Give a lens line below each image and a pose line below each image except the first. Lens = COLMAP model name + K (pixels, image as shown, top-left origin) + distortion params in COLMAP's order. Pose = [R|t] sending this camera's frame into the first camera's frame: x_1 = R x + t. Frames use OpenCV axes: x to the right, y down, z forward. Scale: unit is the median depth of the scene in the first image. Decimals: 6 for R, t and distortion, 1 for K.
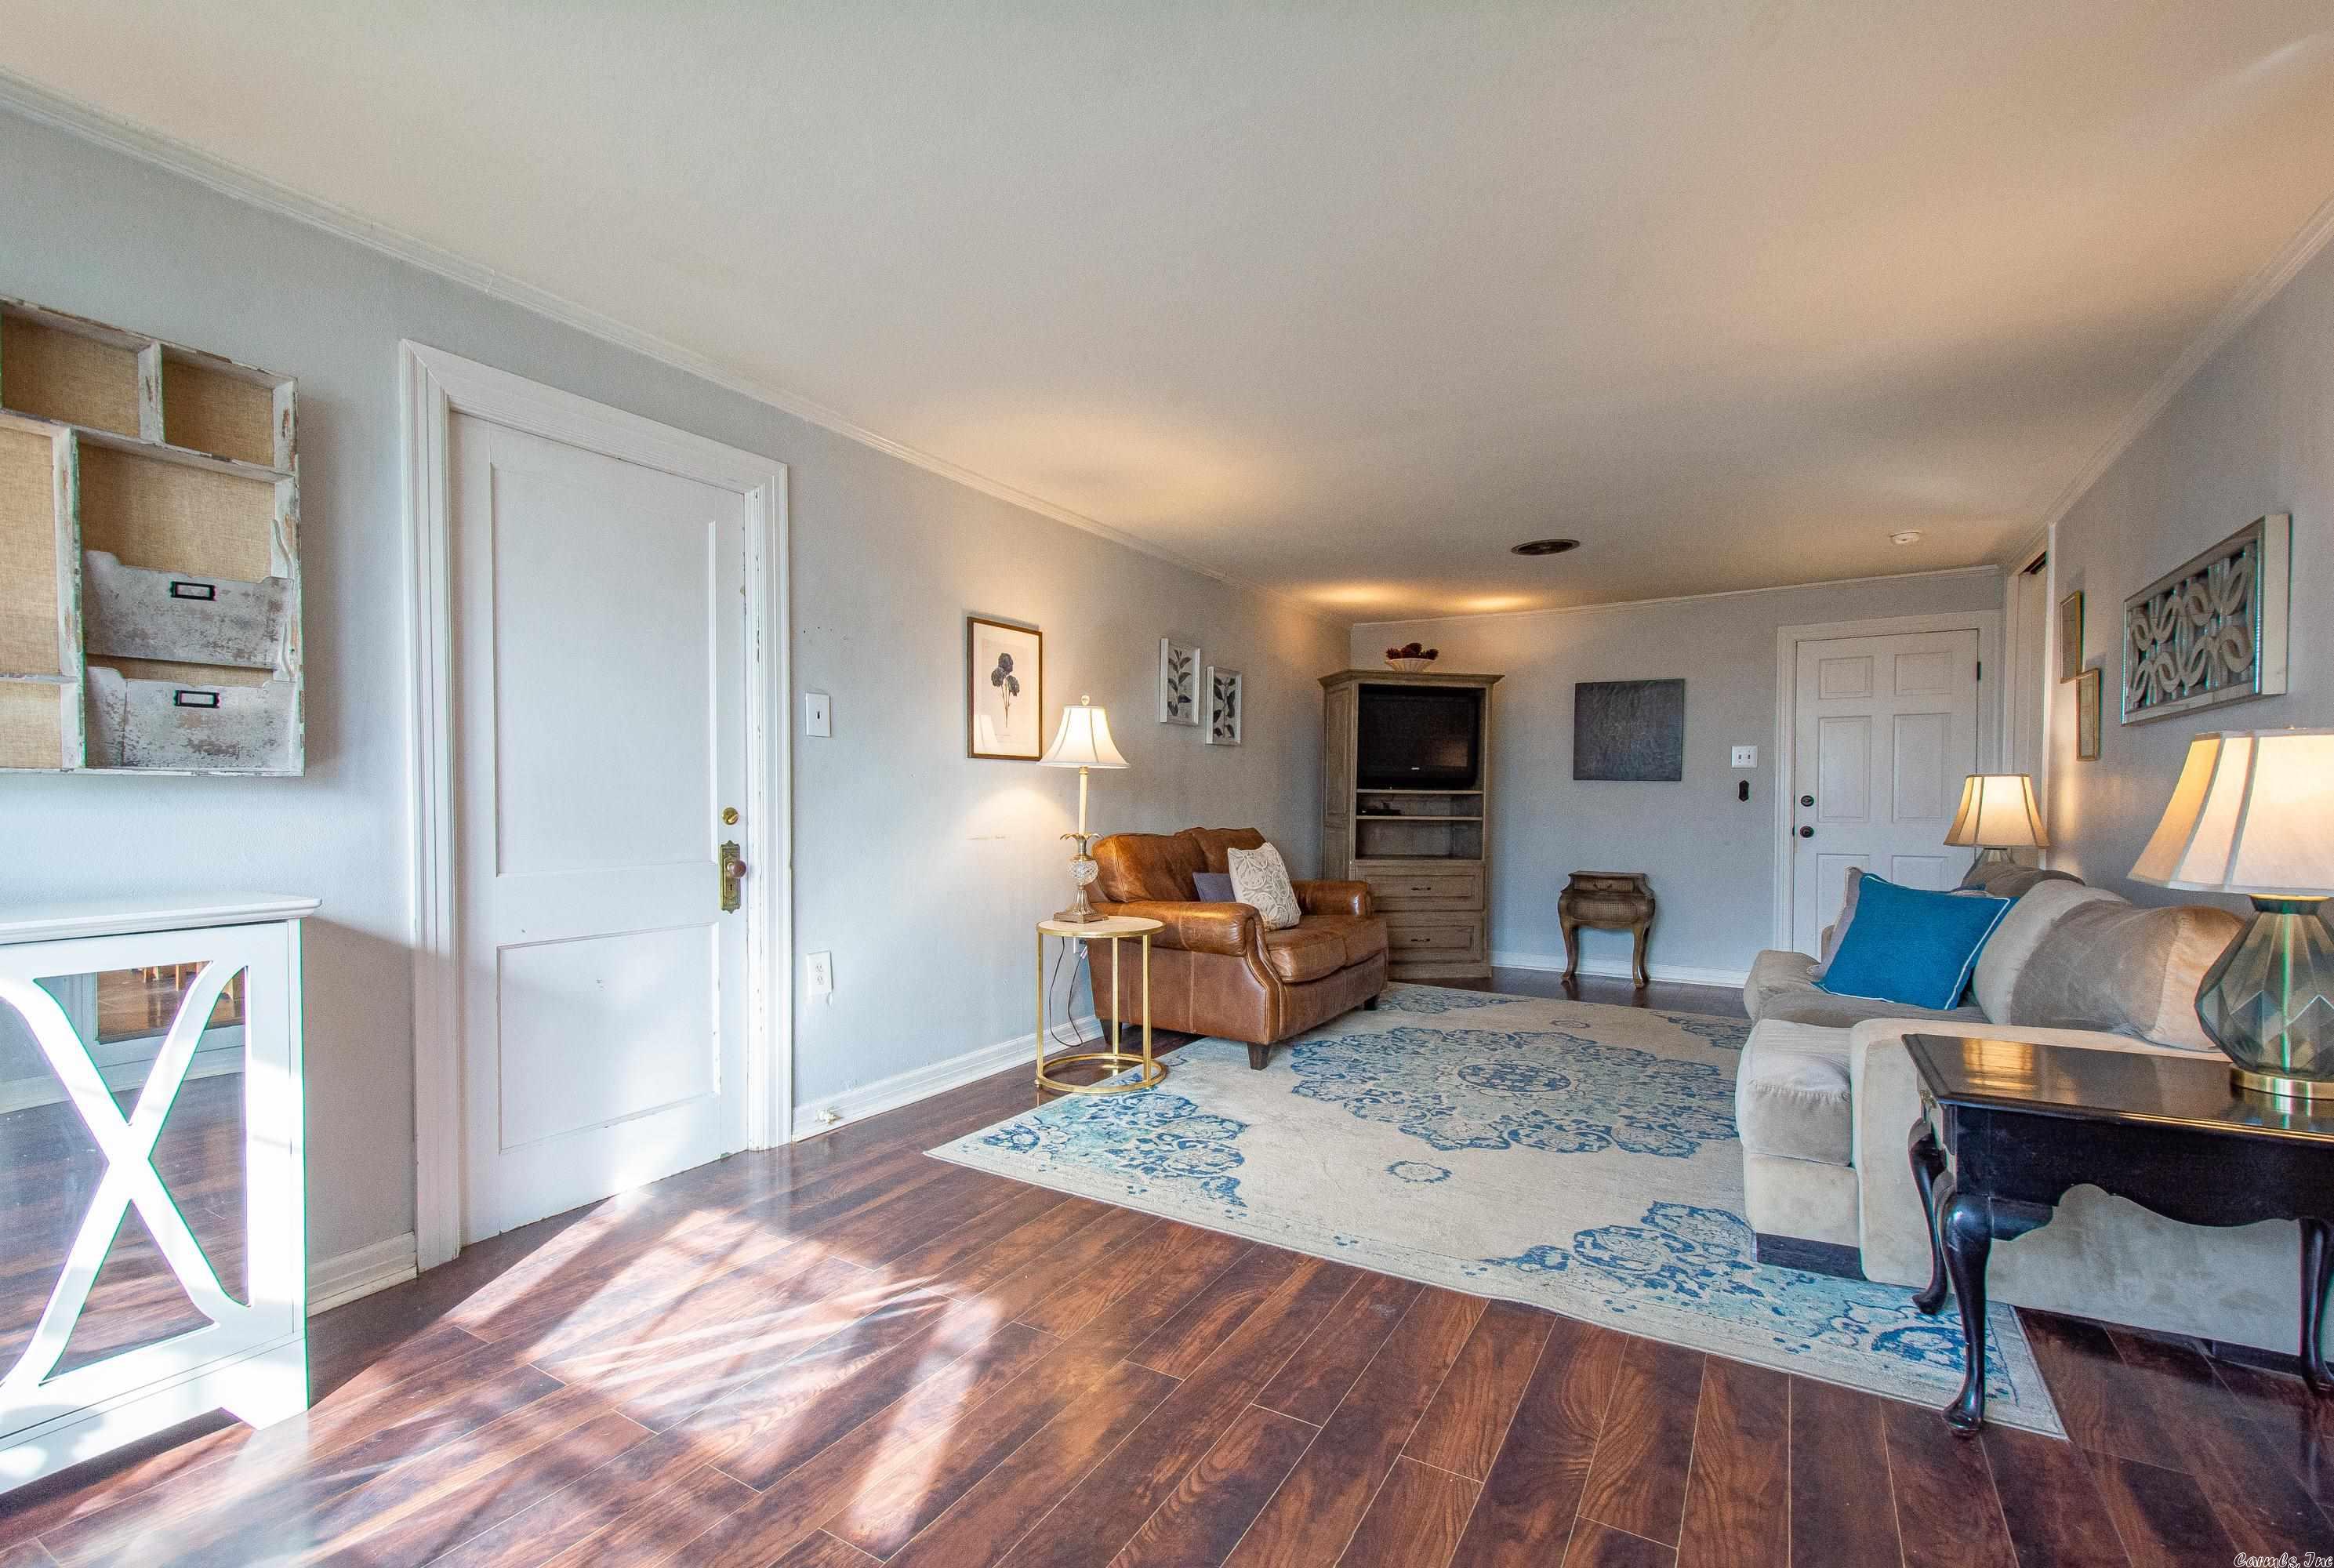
lens RADIAL K [[1001.8, 0, 1216.9], [0, 1001.8, 816.3], [0, 0, 1]] dist [0.015585, -0.000352]
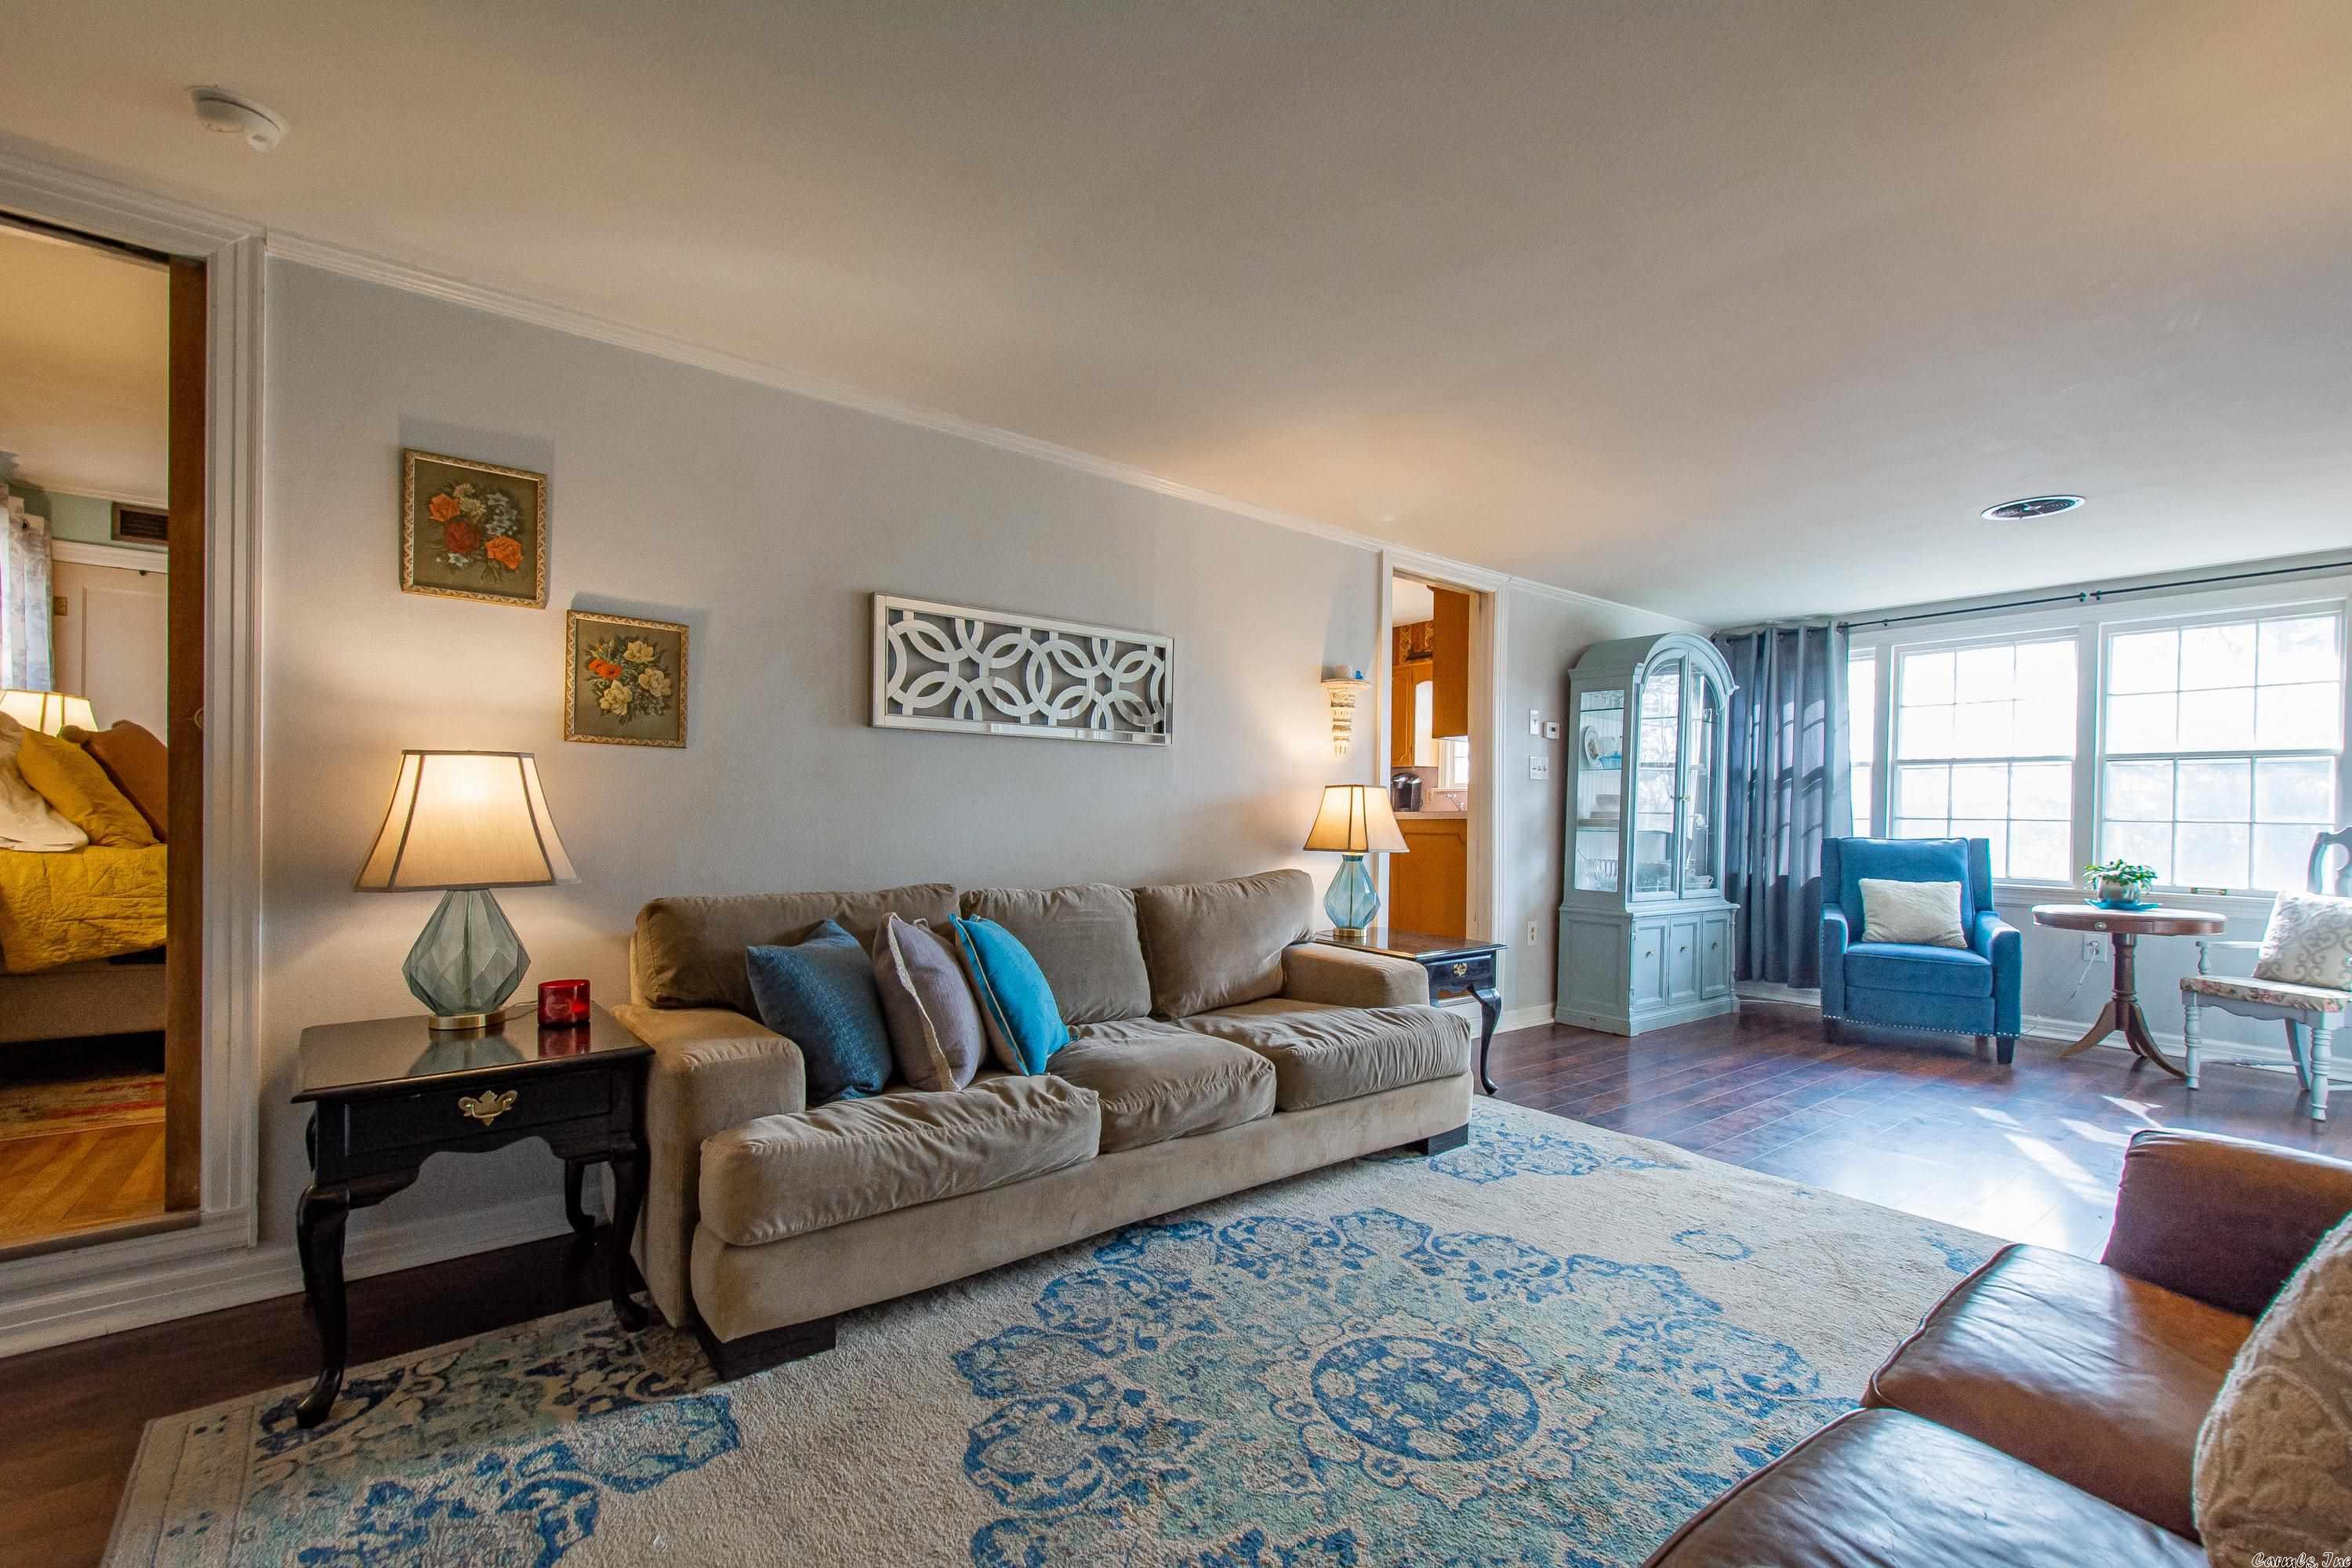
lens RADIAL K [[1037.2, 0, 1192.4], [0, 1037.2, 817.3], [0, 0, 1]] dist [0.024386, -0.009926]
pose [[-0.926517, -0.025040, 0.375420, 0.235618], [-0.015894, 0.999497, 0.027439, -0.033695], [-0.375918, 0.019456, -0.926449, 1.650420]]
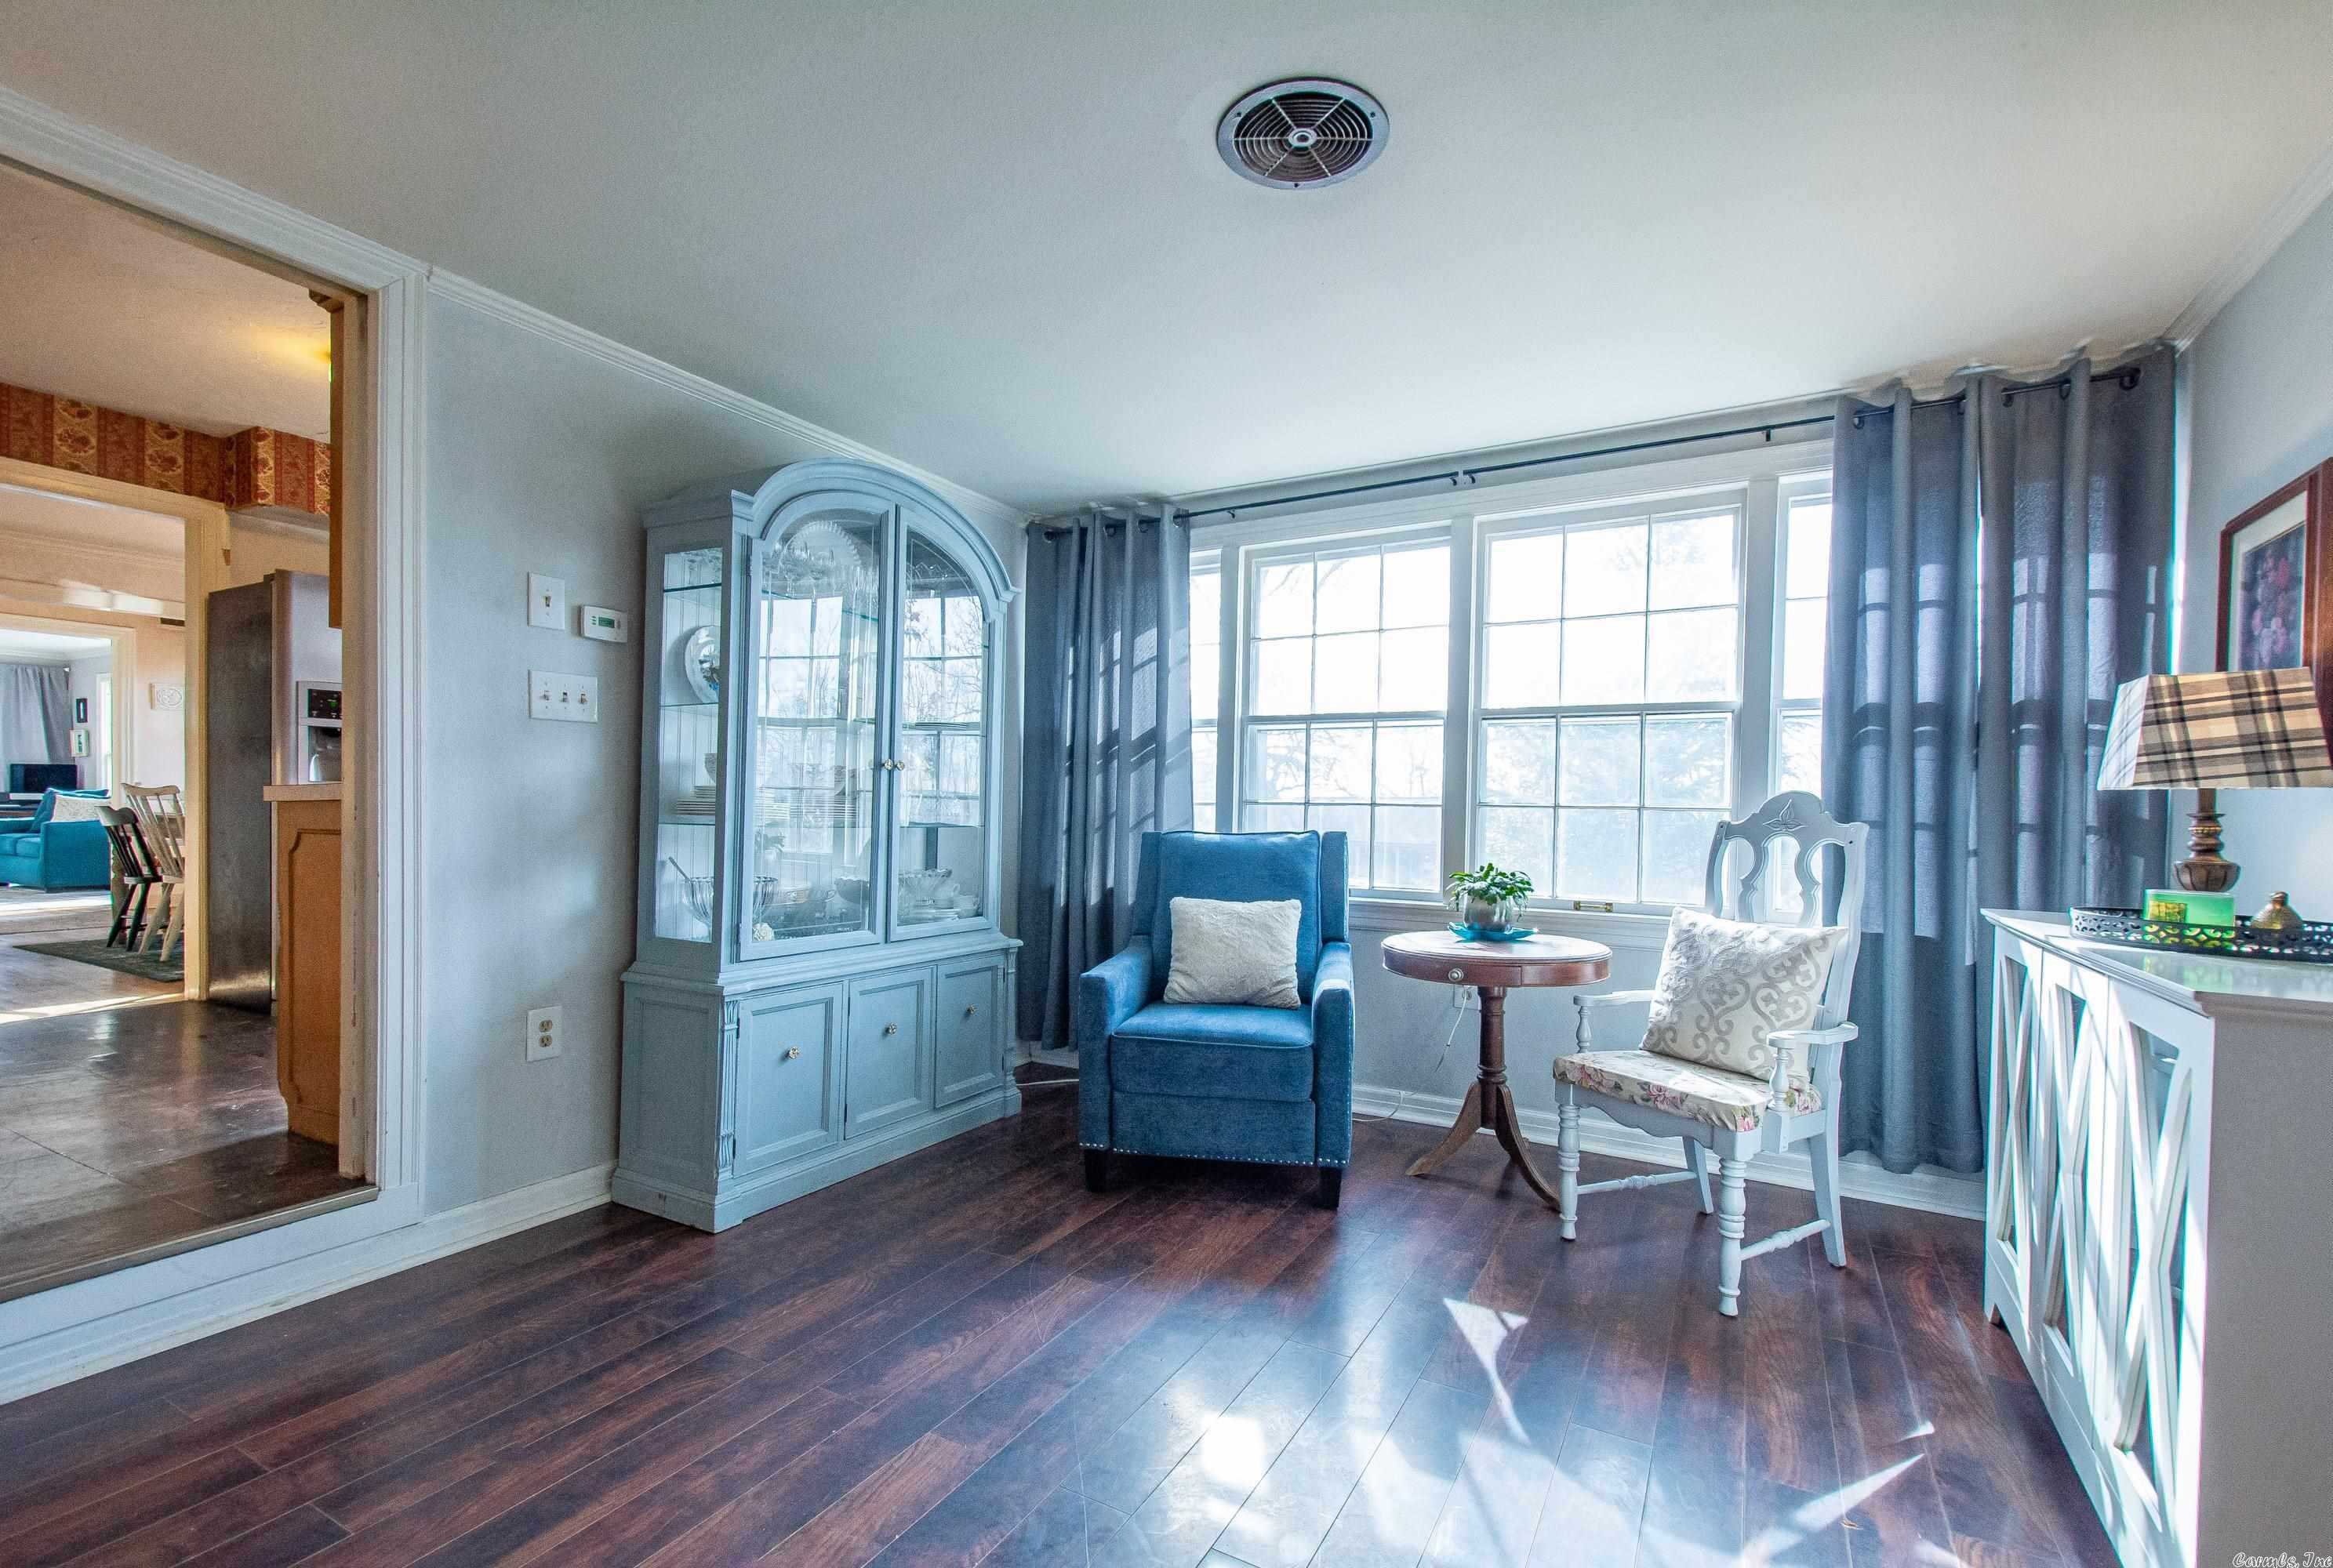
lens RADIAL K [[1001.3, 0, 1216.3], [0, 1001.3, 816.3], [0, 0, 1]] dist [0.015585, -0.000352]
pose [[-0.999595, -0.026578, -0.010150, -0.122603], [-0.026853, 0.999248, 0.027976, -0.019100], [0.009399, 0.028237, -0.999557, 0.797892]]
